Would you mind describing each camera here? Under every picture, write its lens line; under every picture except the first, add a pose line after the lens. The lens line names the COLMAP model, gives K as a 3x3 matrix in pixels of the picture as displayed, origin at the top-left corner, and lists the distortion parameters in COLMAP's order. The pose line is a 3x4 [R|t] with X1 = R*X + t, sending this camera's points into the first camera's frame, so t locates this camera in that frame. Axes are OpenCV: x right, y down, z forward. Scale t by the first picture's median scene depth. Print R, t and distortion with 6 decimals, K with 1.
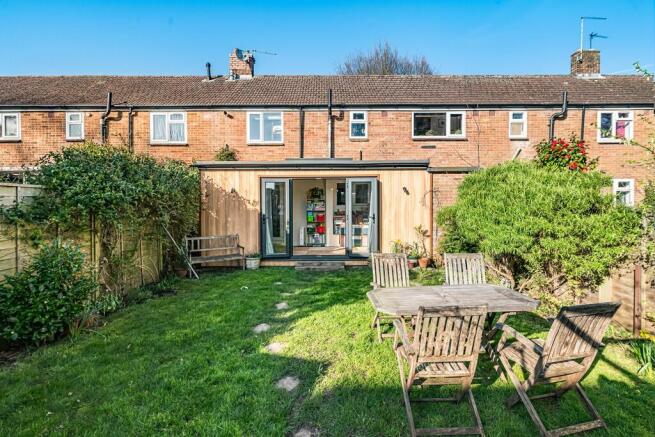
lens RADIAL K [[332.6, 0, 327.5], [0, 332.6, 218.5], [0, 0, 1]] dist [-0.000609, 0.000265]
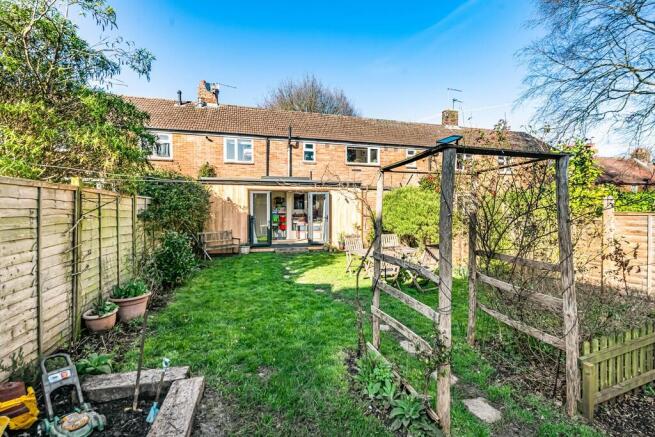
lens RADIAL K [[307.4, 0, 327.5], [0, 307.4, 218.5], [0, 0, 1]] dist [0.001131, 0.000033]
pose [[0.967898, -0.002444, 0.251331, -0.160657], [0.004875, 0.999947, -0.009052, 0.010025], [-0.251295, 0.009987, 0.967859, -0.277009]]
